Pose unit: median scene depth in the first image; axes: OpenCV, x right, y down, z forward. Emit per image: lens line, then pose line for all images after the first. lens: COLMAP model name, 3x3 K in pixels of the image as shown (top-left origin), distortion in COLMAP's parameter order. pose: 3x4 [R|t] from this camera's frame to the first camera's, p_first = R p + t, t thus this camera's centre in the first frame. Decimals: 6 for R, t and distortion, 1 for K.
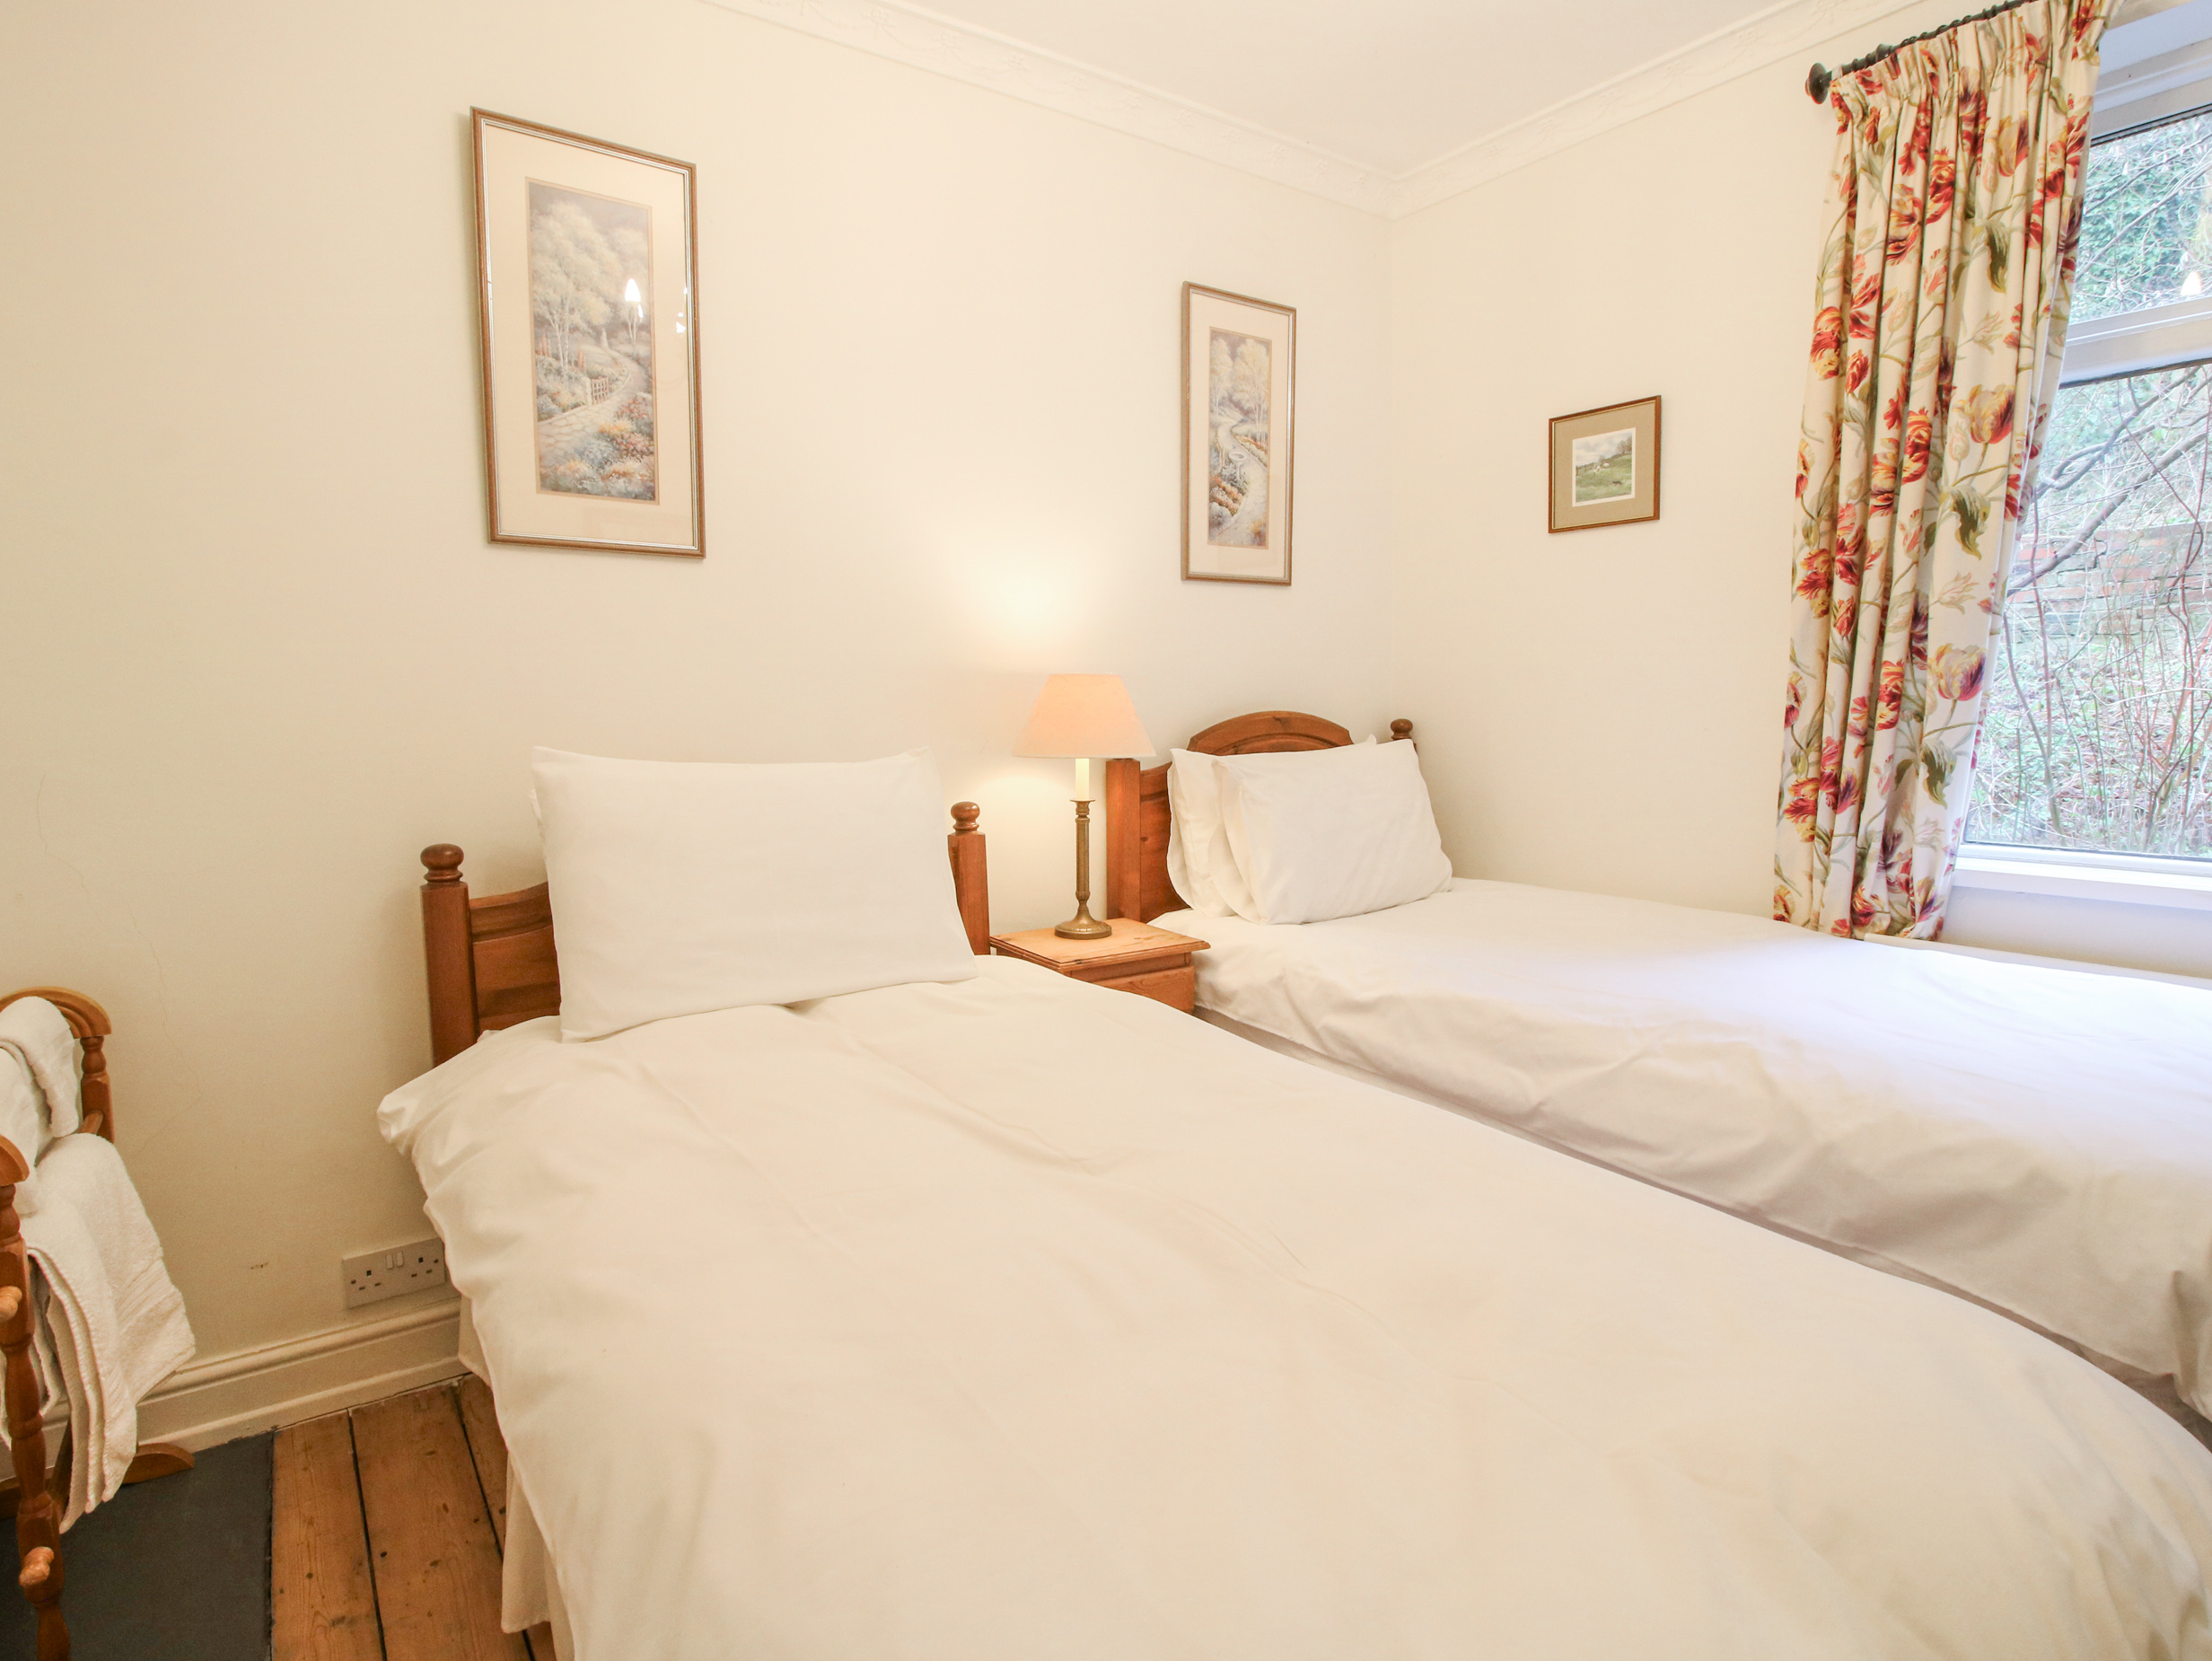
lens RADIAL K [[1175.5, 0, 1101.3], [0, 1175.5, 822.6], [0, 0, 1]] dist [-0.005222, -0.012837]
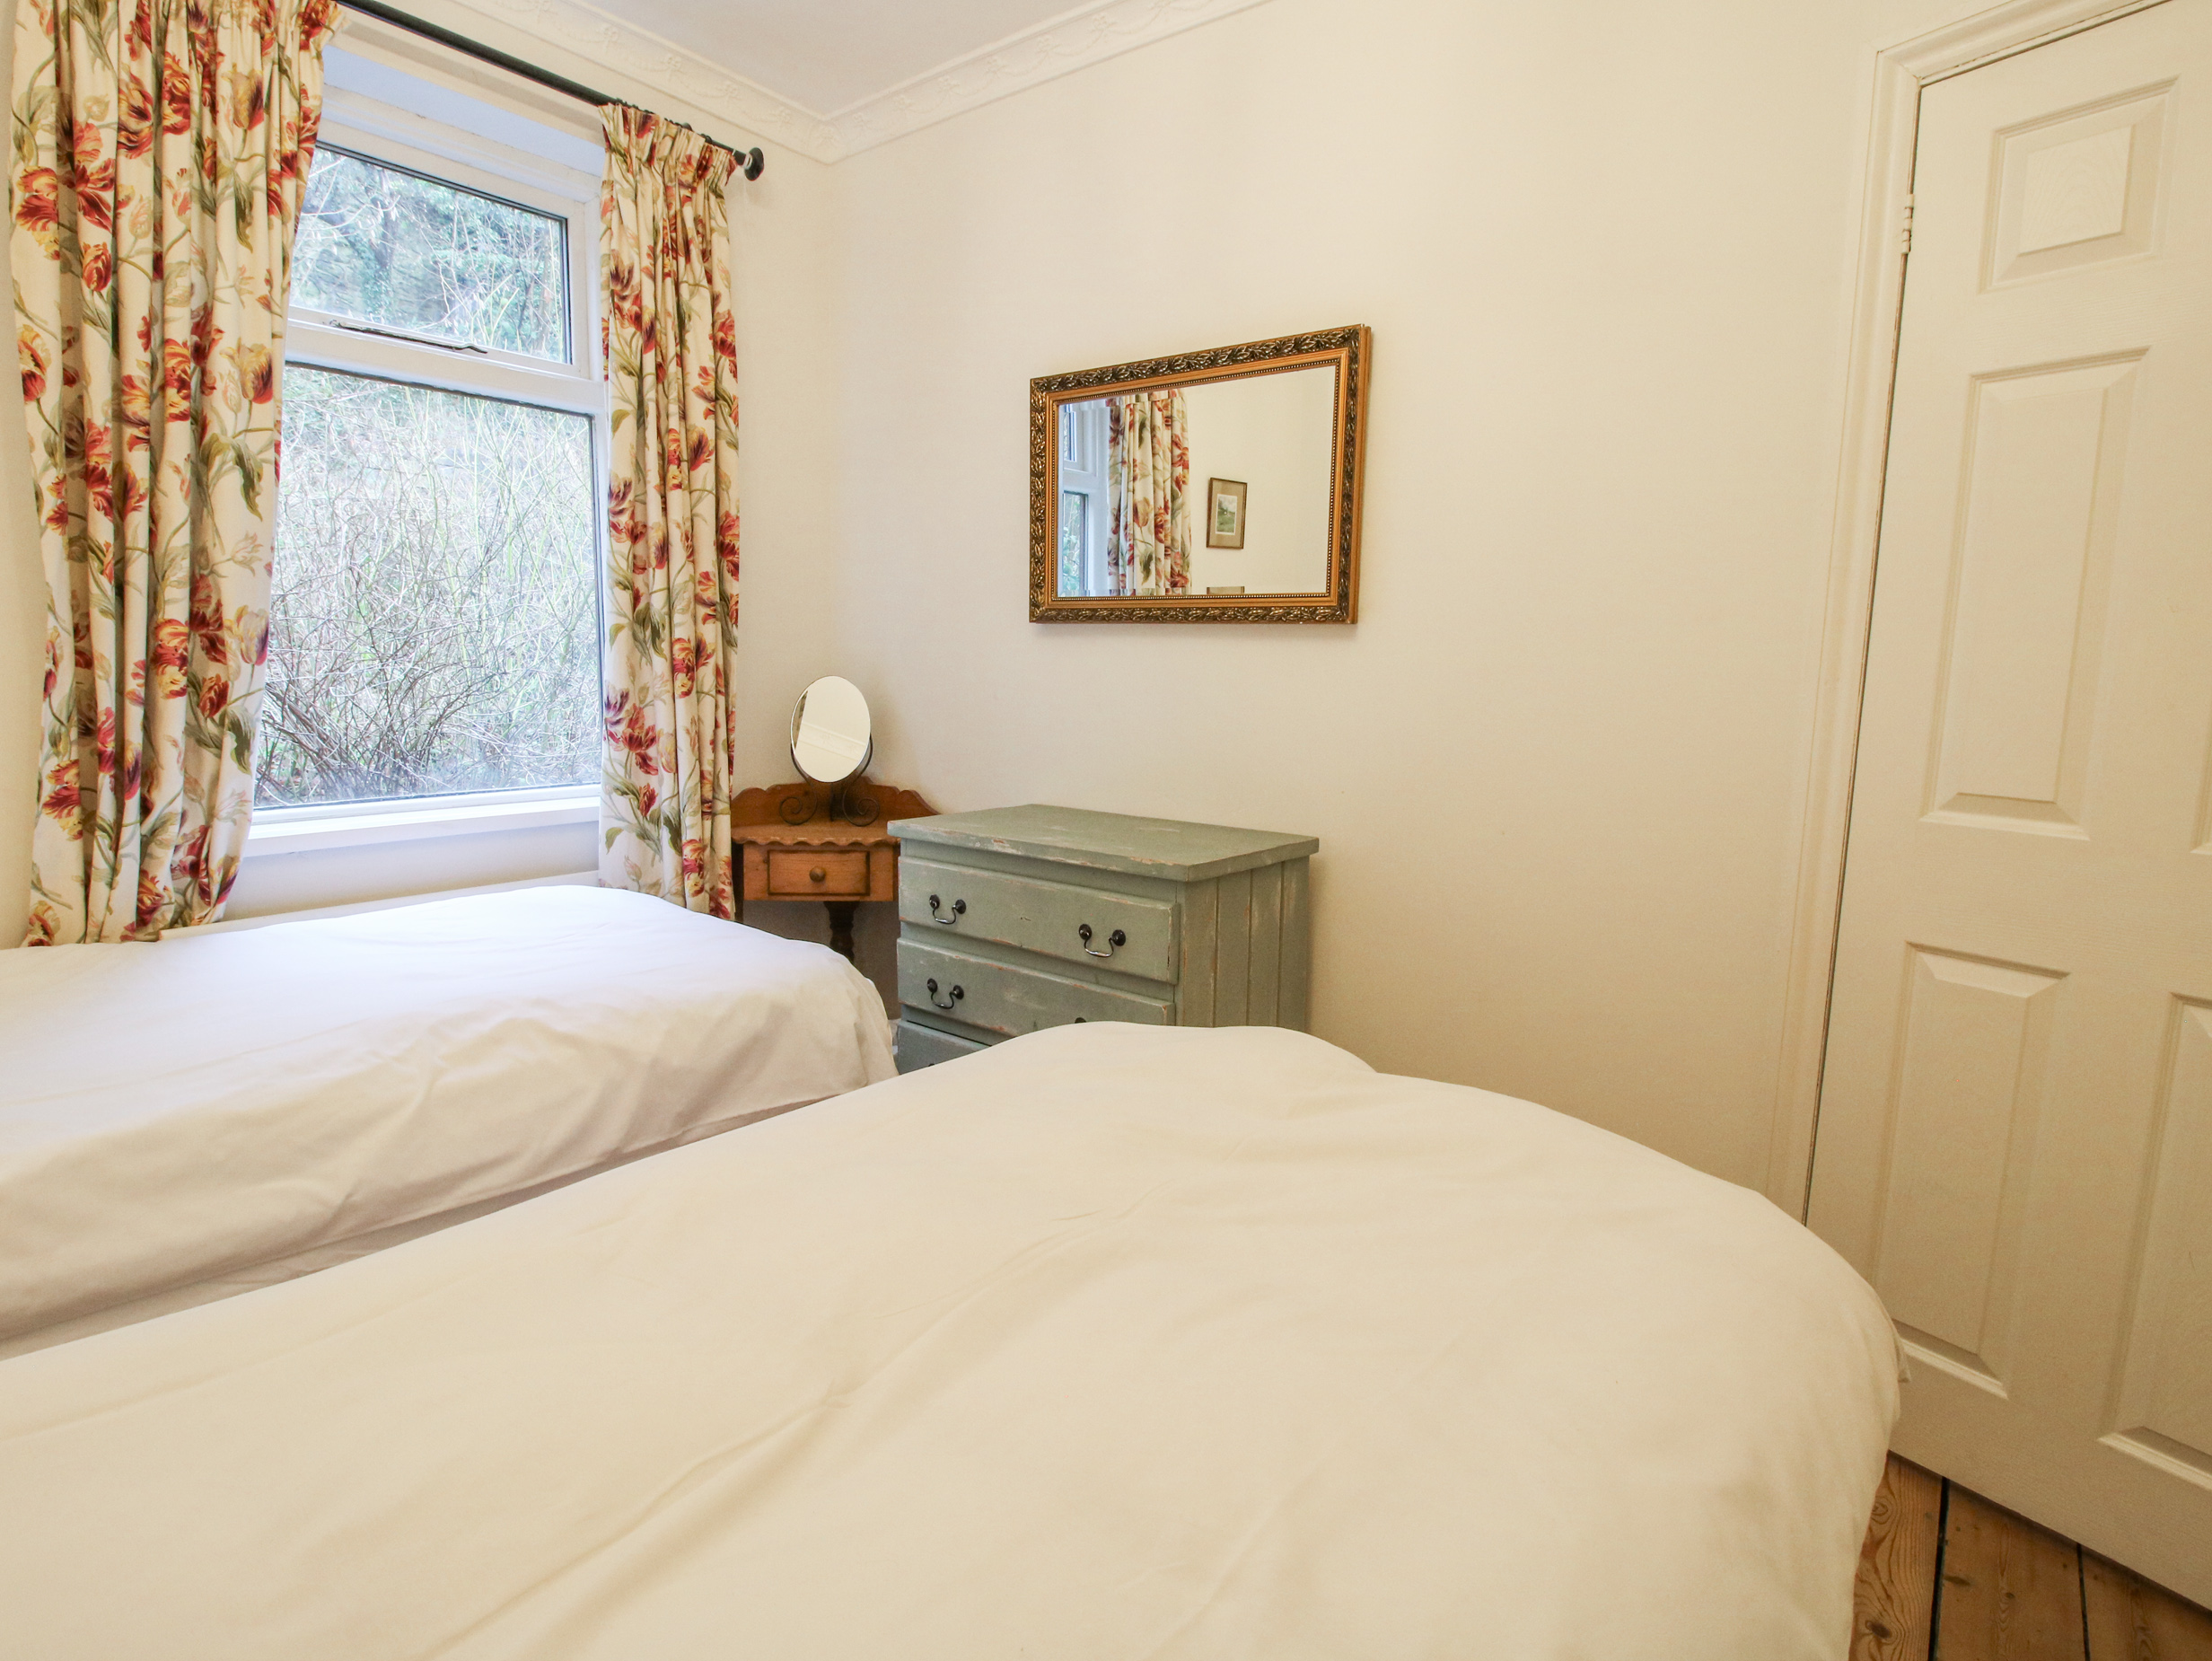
lens RADIAL K [[1175.5, 0, 1034.0], [0, 1175.5, 818.3], [0, 0, 1]] dist [-0.005222, -0.012837]
pose [[-0.269780, -0.113311, 0.956232, -0.365077], [0.090283, 0.985701, 0.142274, -0.056521], [-0.958680, 0.124714, -0.255692, 0.619054]]
